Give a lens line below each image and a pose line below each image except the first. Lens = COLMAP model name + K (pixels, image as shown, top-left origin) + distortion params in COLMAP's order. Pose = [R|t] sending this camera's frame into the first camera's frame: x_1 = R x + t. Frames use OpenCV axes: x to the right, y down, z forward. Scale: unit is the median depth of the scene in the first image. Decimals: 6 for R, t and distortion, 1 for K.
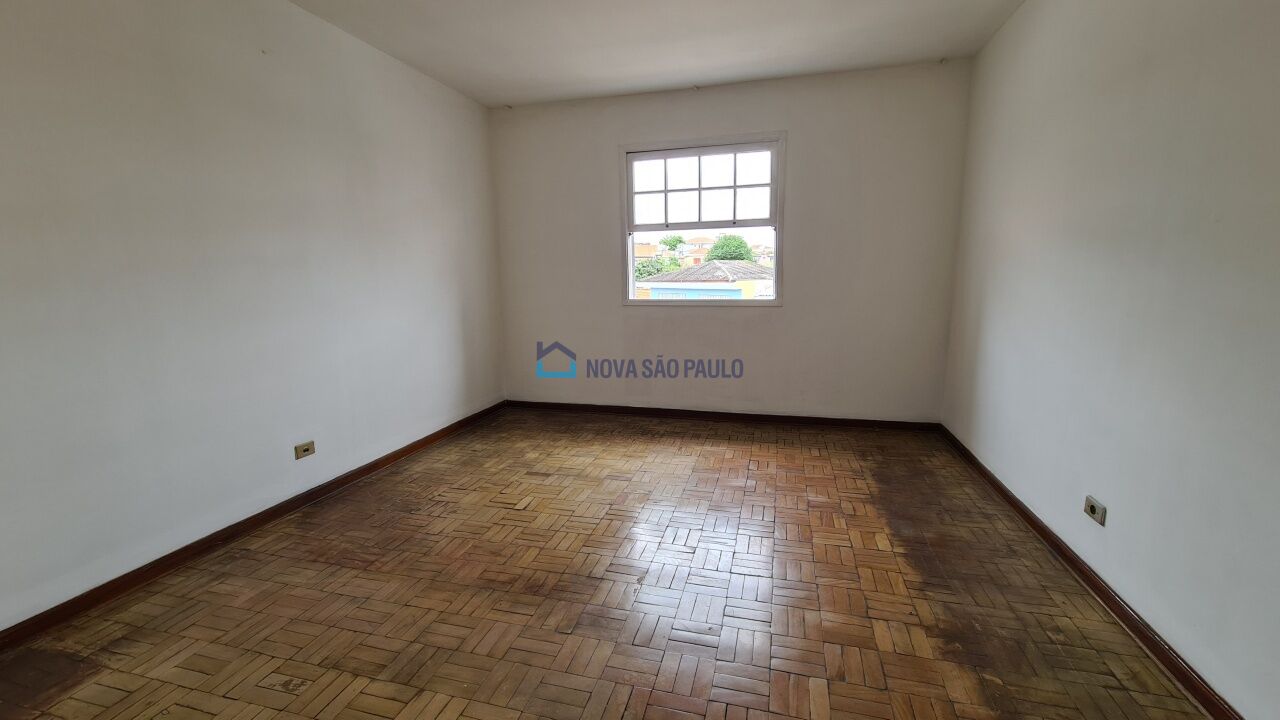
lens RADIAL K [[523.2, 0, 641.9], [0, 523.2, 365.6], [0, 0, 1]] dist [0.003735, 0.000730]
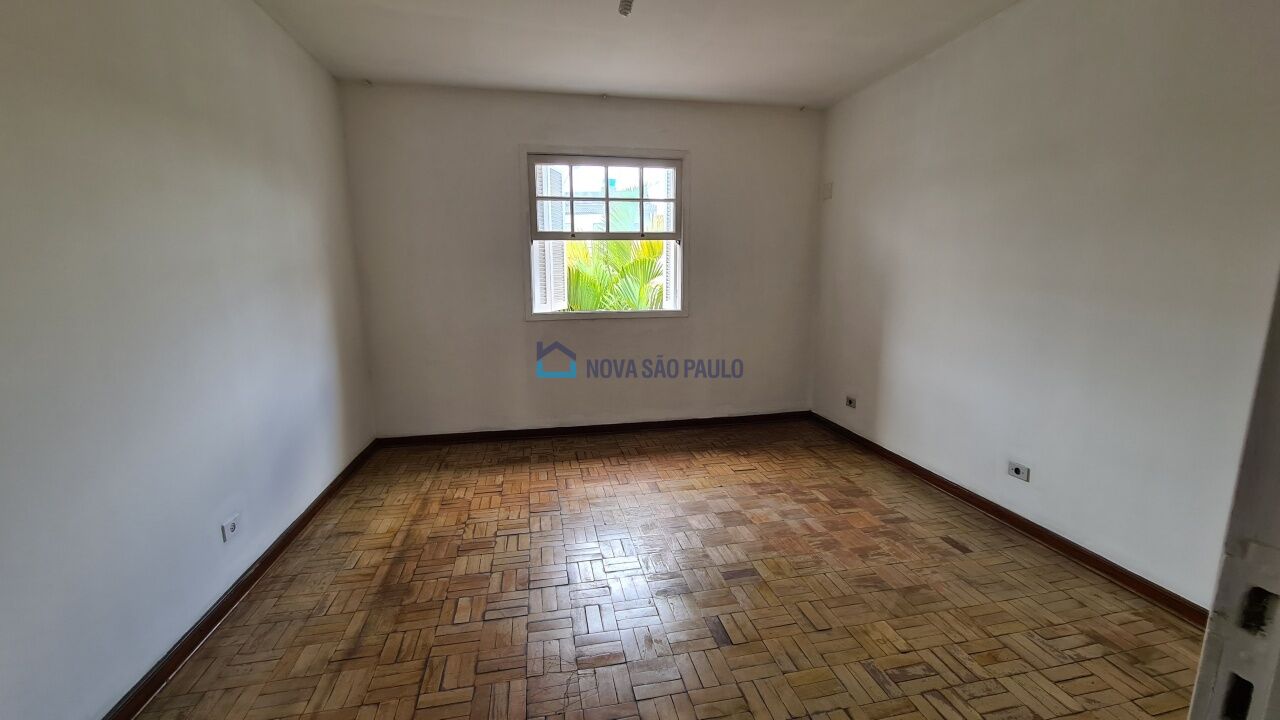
lens RADIAL K [[527.2, 0, 637.3], [0, 527.2, 356.9], [0, 0, 1]] dist [0.002709, 0.000126]
pose [[0.900306, -0.061393, 0.430907, -0.458834], [0.067010, 0.997750, 0.002147, -0.066957], [-0.430069, 0.026942, 0.902394, 0.148783]]
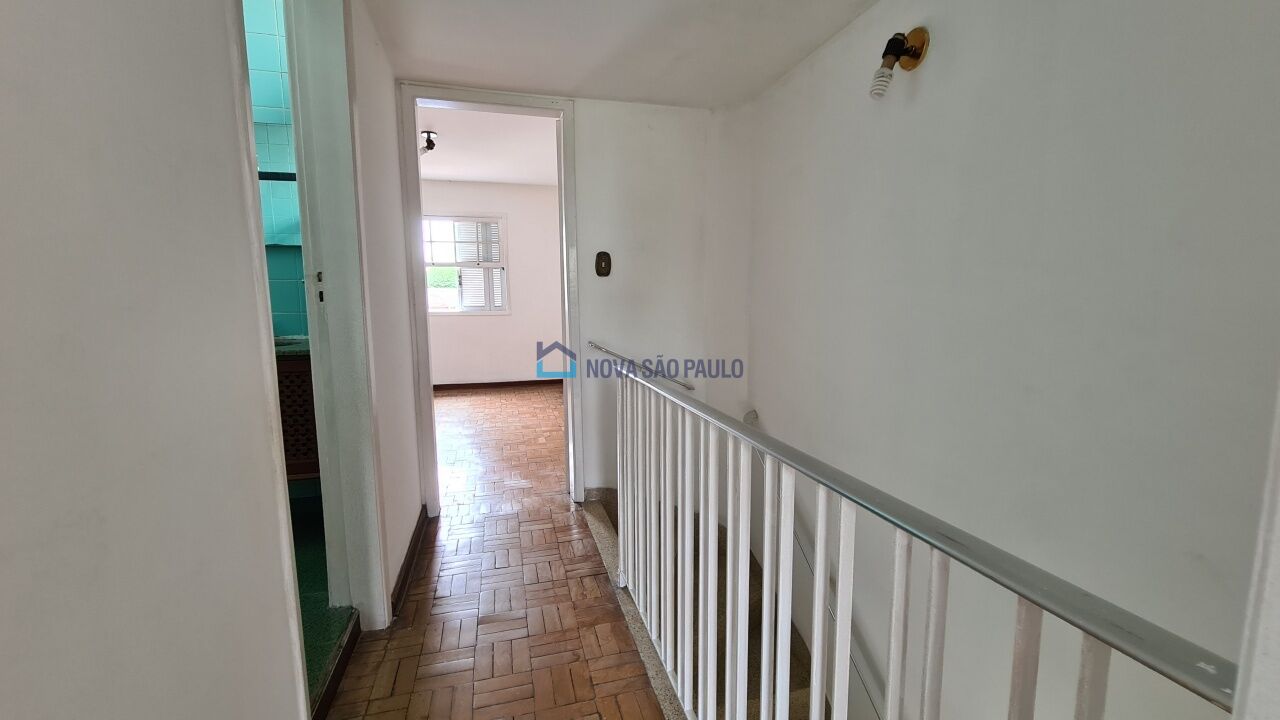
lens RADIAL K [[523.2, 0, 641.9], [0, 523.2, 365.6], [0, 0, 1]] dist [0.003735, 0.000730]
pose [[0.863455, -0.059668, 0.500884, -0.349044], [0.087319, 0.995669, -0.031918, 0.224130], [-0.496810, 0.071296, 0.864926, -1.032299]]
